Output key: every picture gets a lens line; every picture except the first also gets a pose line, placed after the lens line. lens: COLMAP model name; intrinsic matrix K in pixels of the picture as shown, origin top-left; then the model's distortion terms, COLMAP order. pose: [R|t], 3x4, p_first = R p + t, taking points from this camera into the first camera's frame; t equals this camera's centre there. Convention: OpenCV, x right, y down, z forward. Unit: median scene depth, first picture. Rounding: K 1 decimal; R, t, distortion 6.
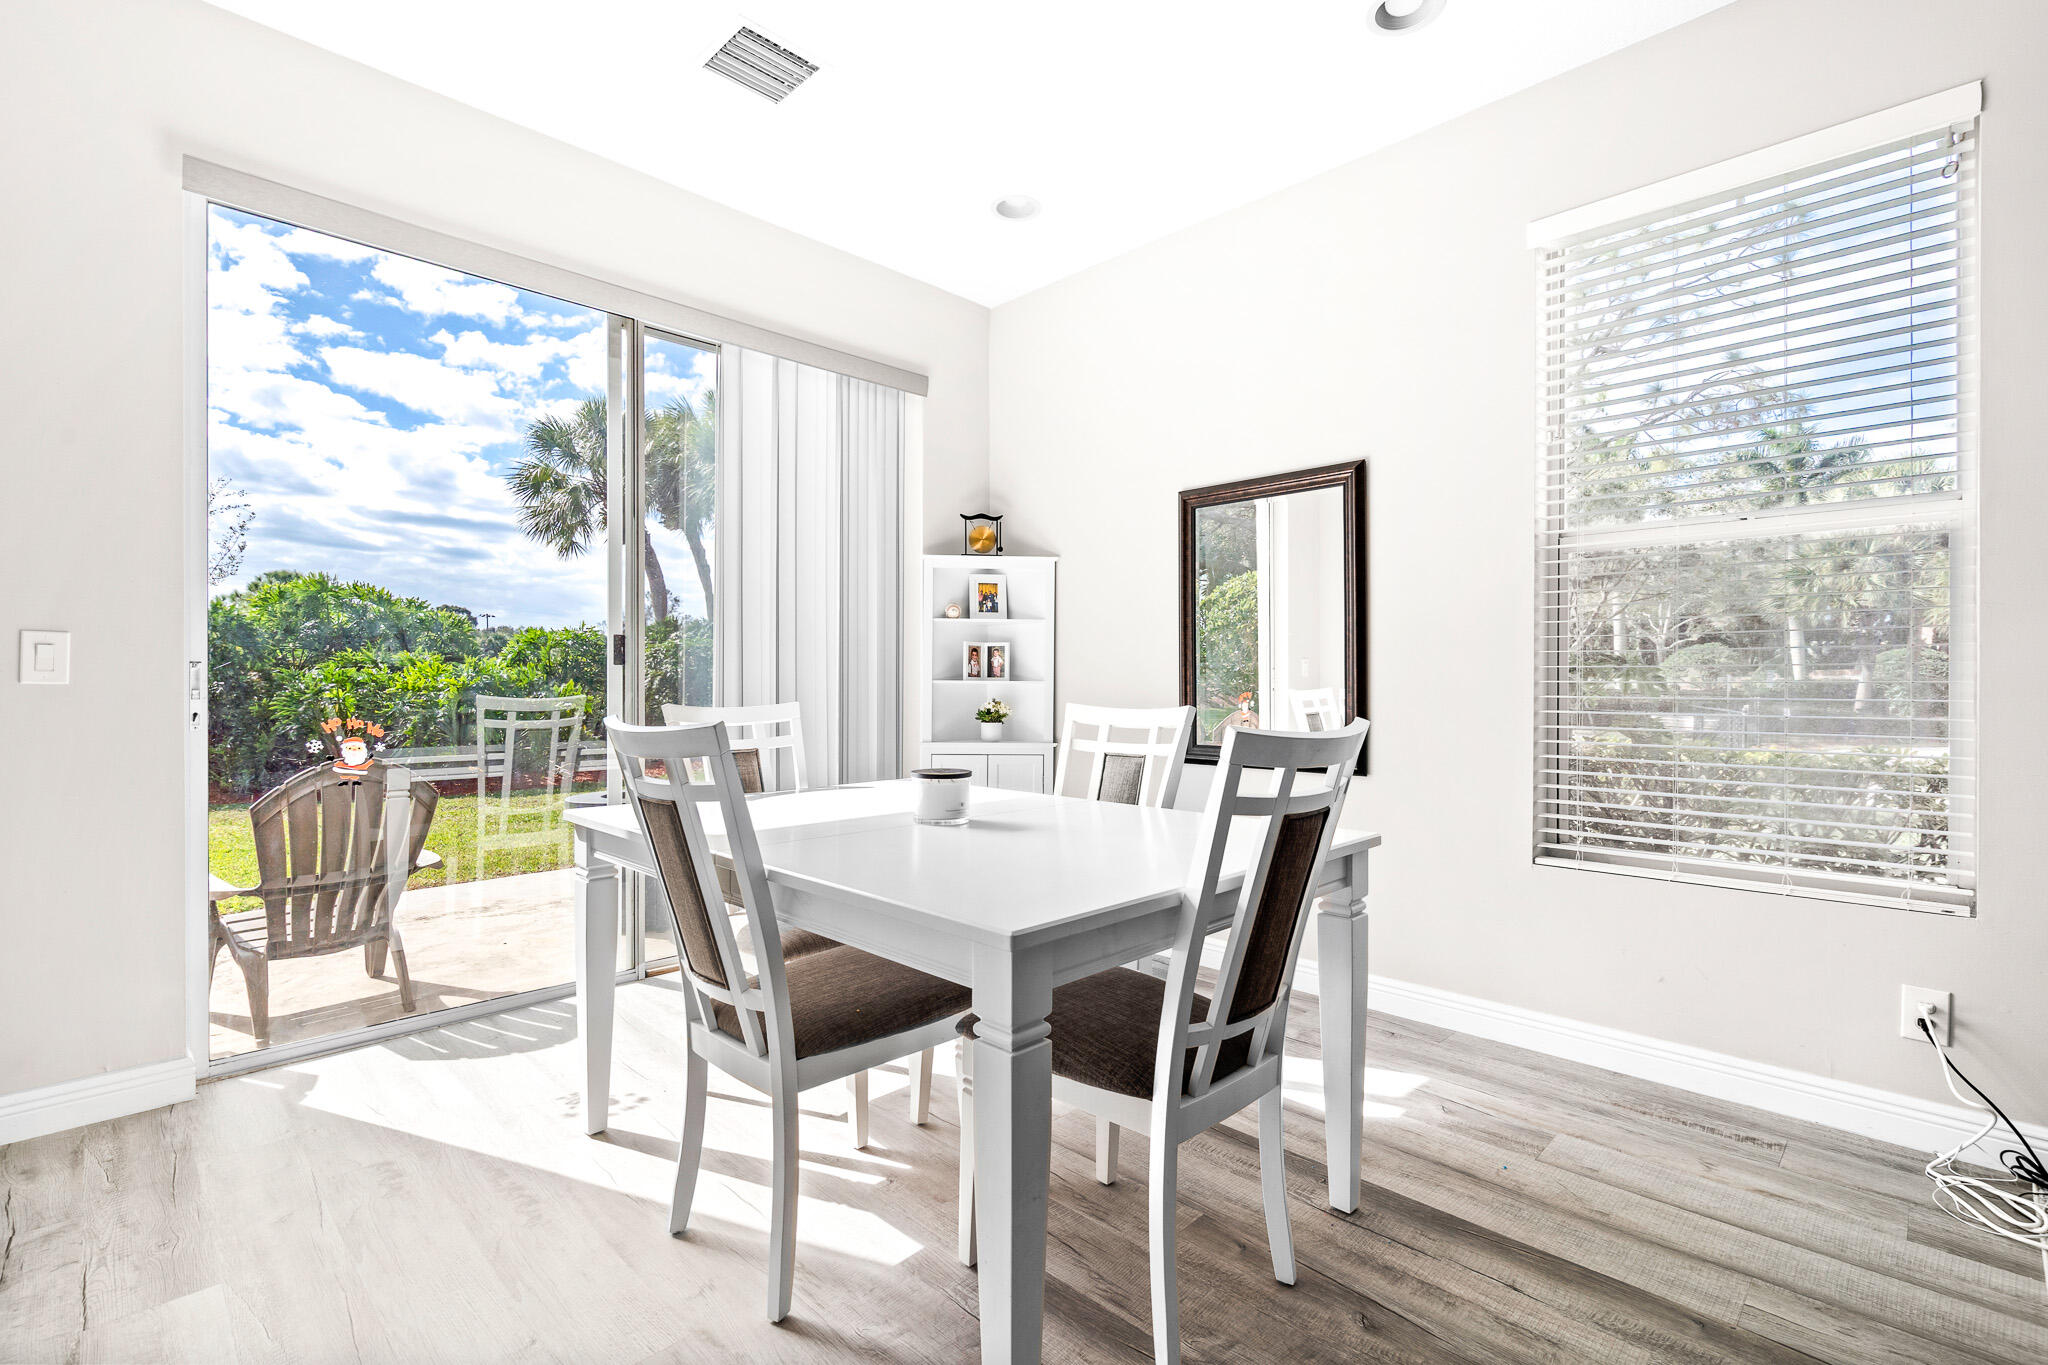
lens RADIAL K [[935.7, 0, 1034.3], [0, 935.7, 681.0], [0, 0, 1]] dist [-0.007681, 0.003362]
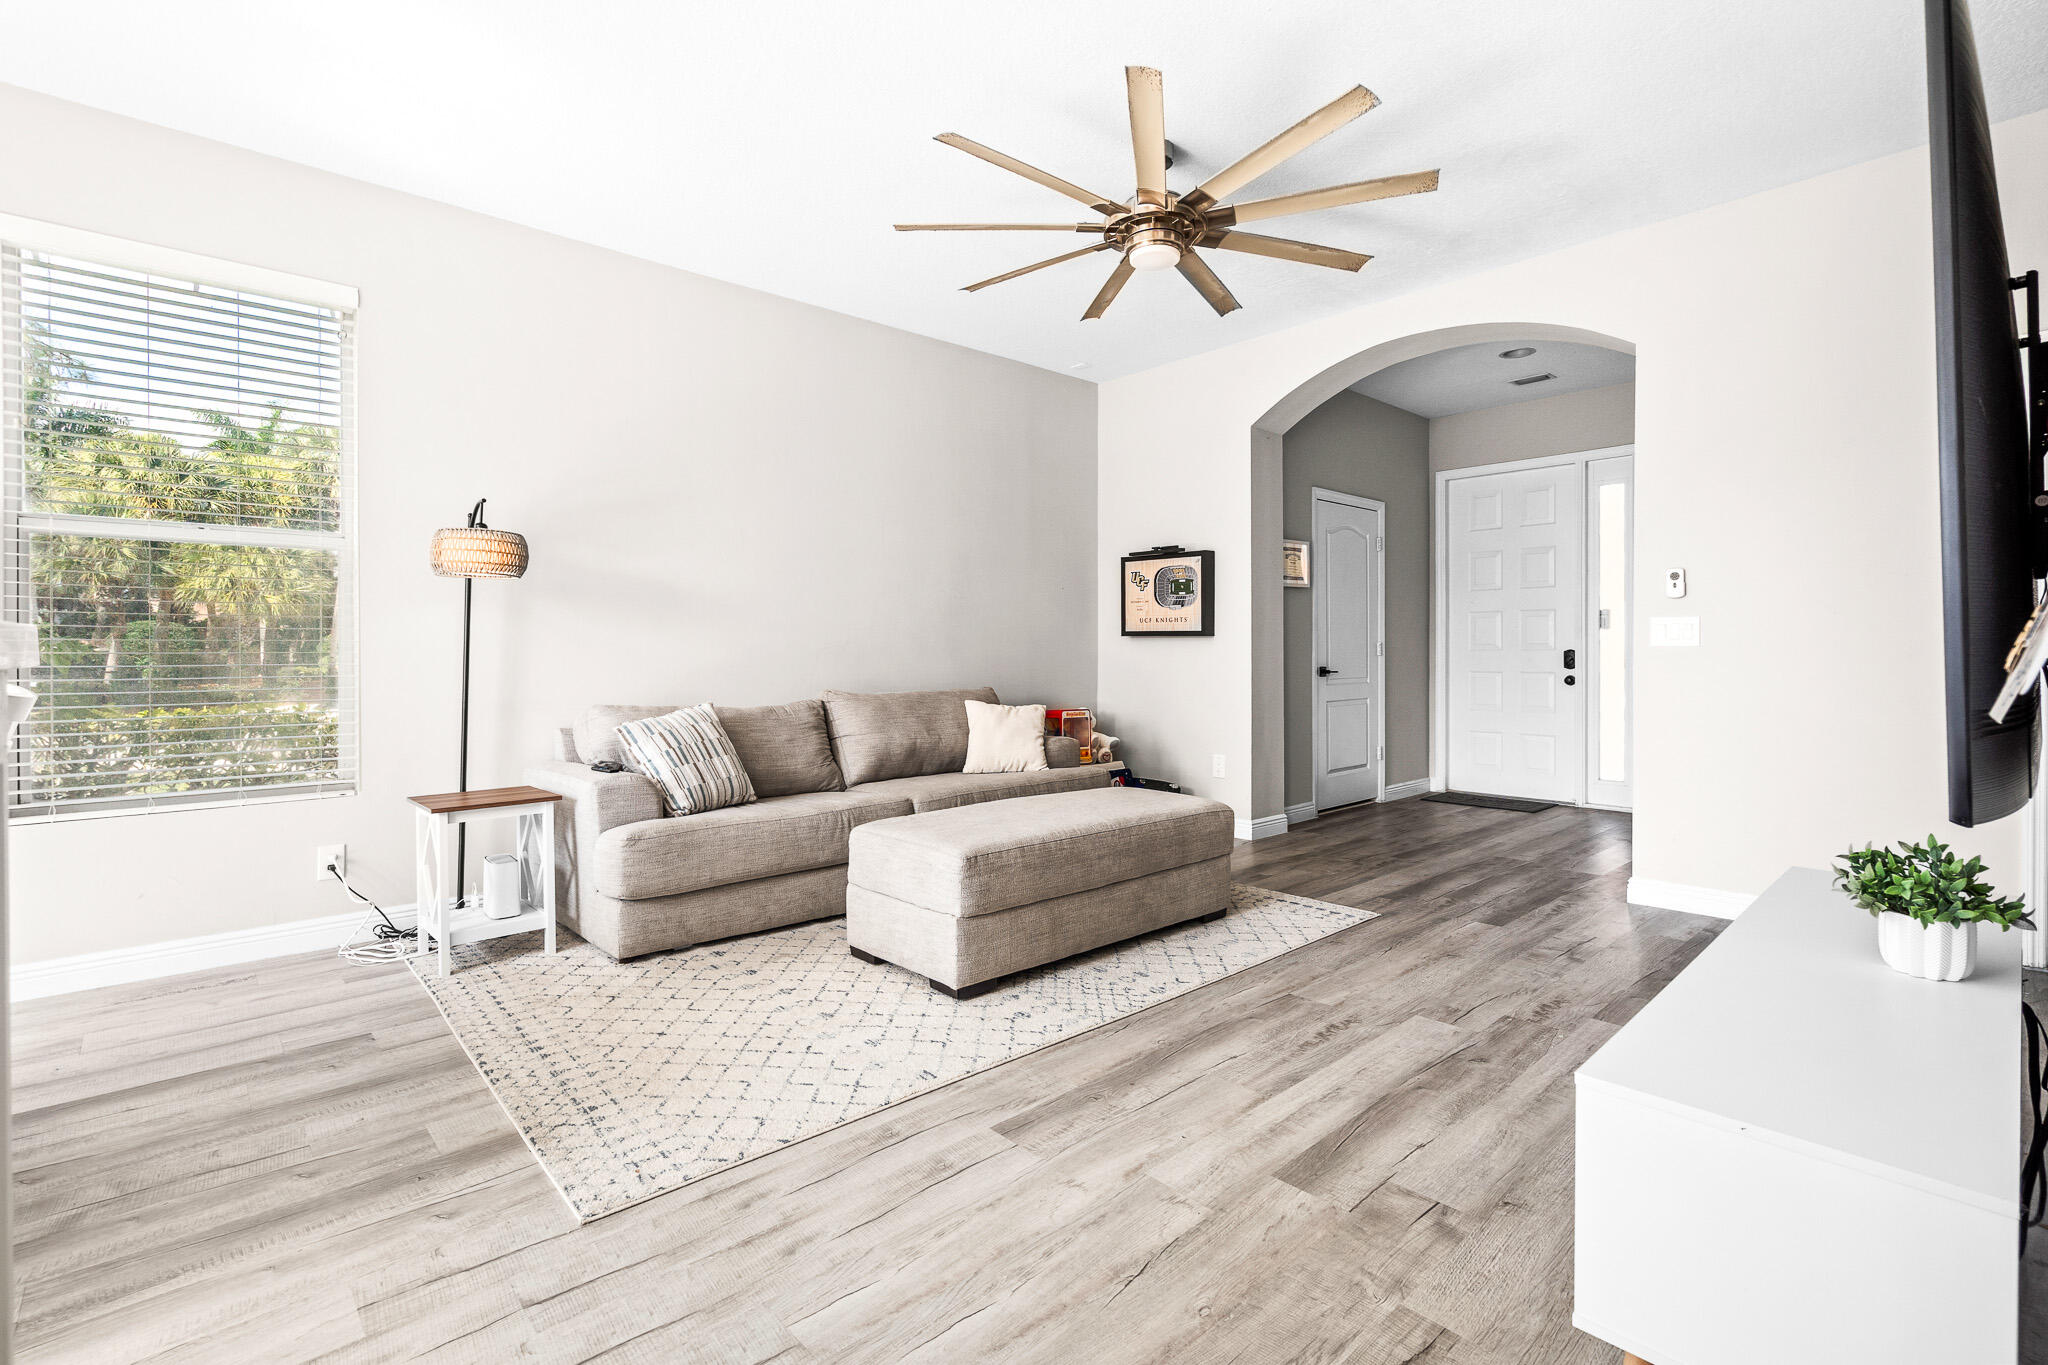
lens RADIAL K [[935.7, 0, 1013.6], [0, 935.7, 674.4], [0, 0, 1]] dist [-0.007681, 0.003362]
pose [[0.059587, -0.026288, 0.997877, -0.293033], [0.001609, 0.999654, 0.026238, 0.000017], [-0.998222, 0.000042, 0.059609, -0.135300]]
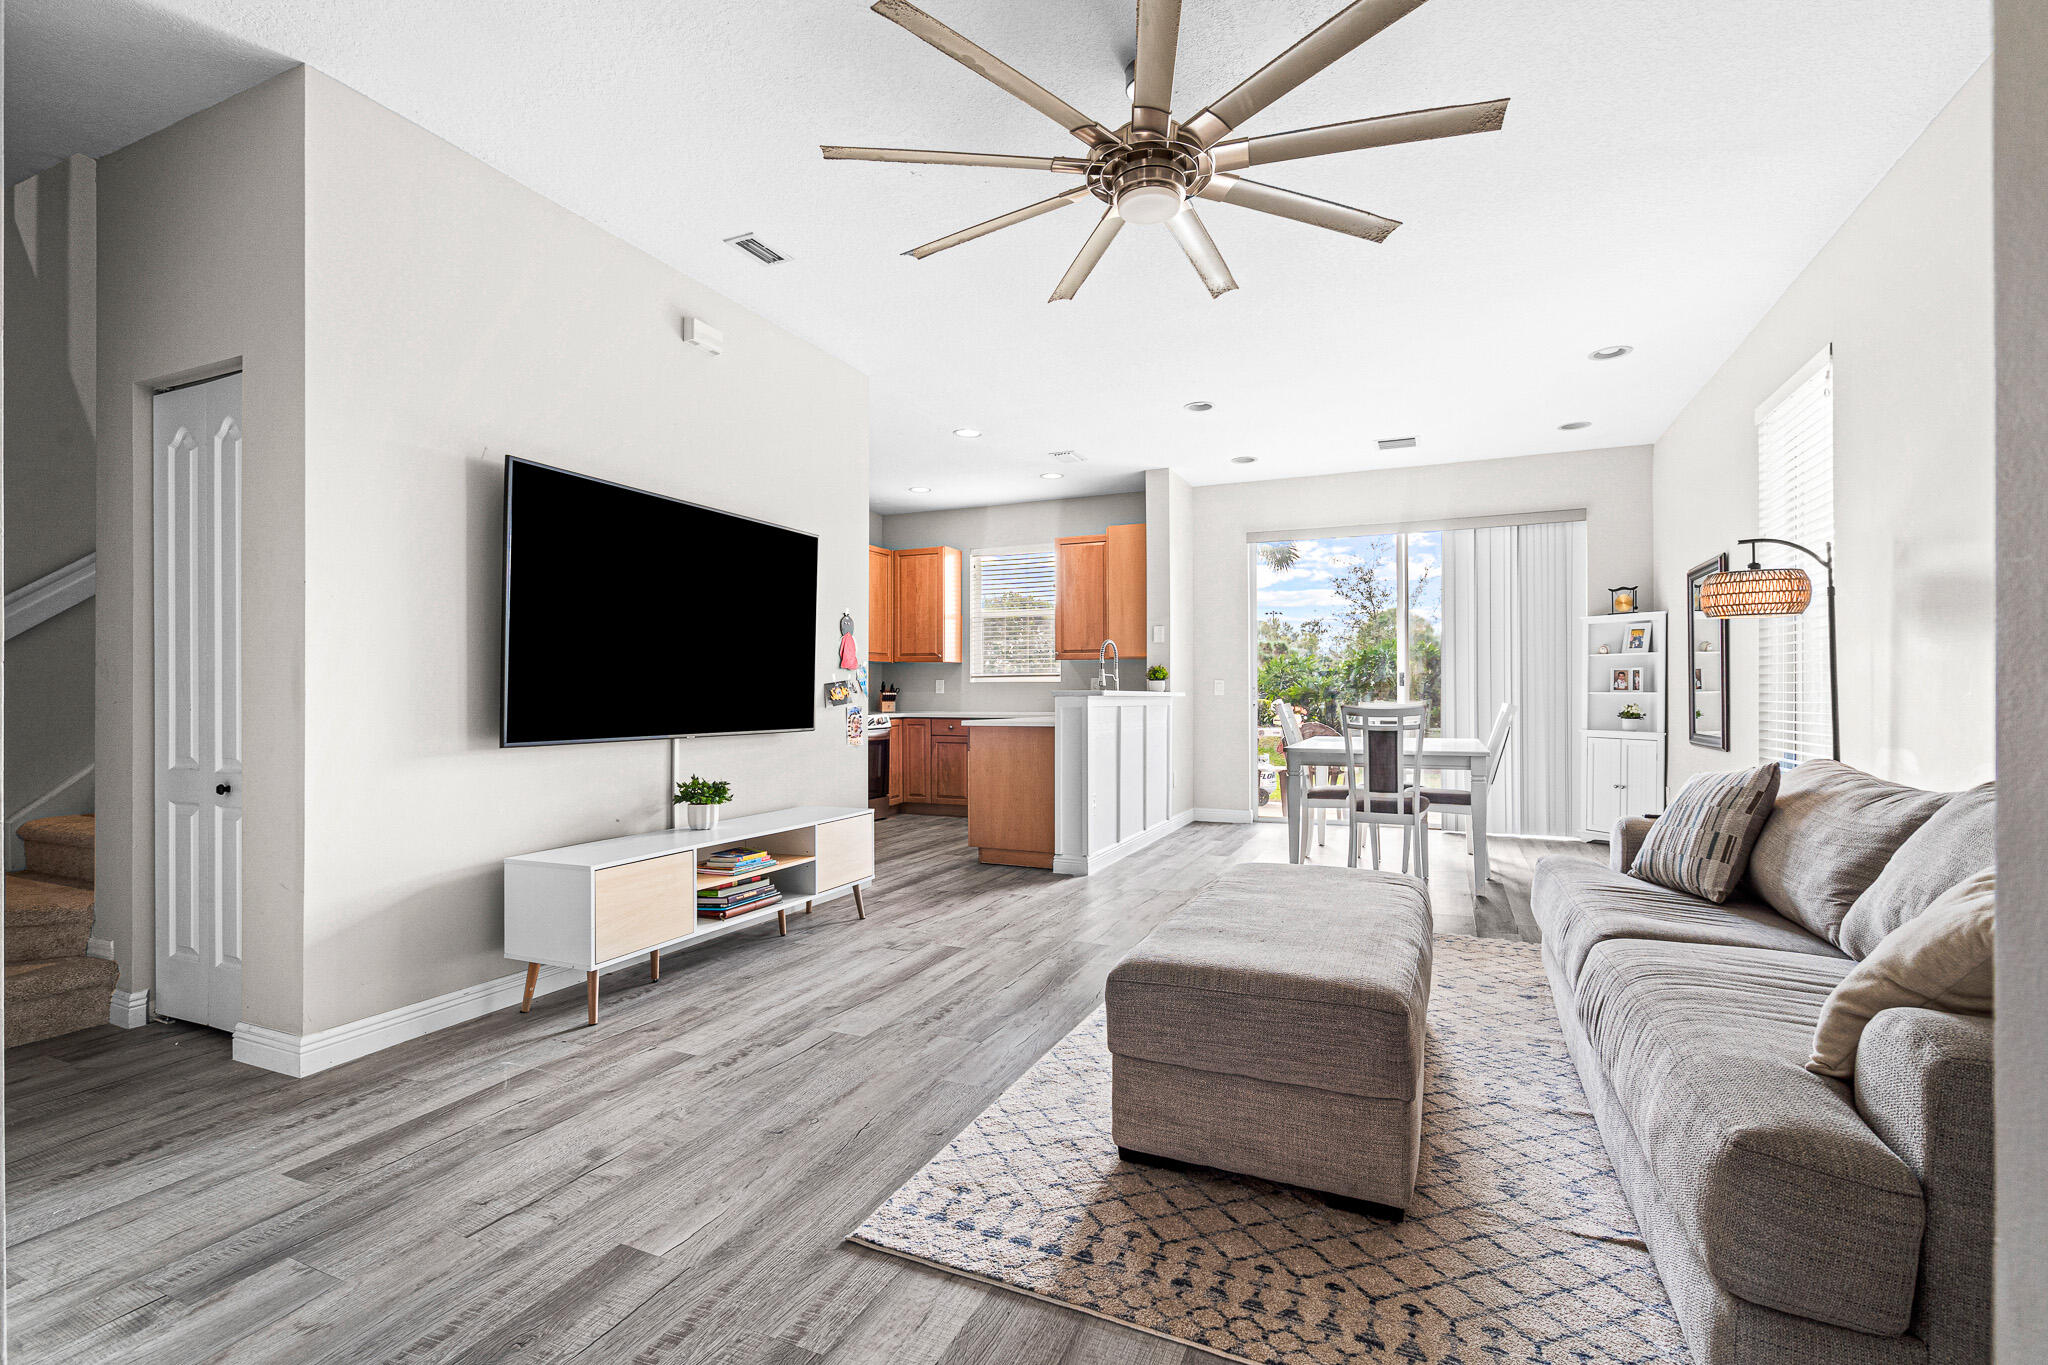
lens RADIAL K [[935.7, 0, 997.0], [0, 935.7, 696.8], [0, 0, 1]] dist [-0.007681, 0.003362]
pose [[0.329938, 0.001033, -0.944002, 1.094248], [0.001571, 0.999997, 0.001644, 0.002705], [0.944001, -0.002025, 0.329936, -0.523165]]
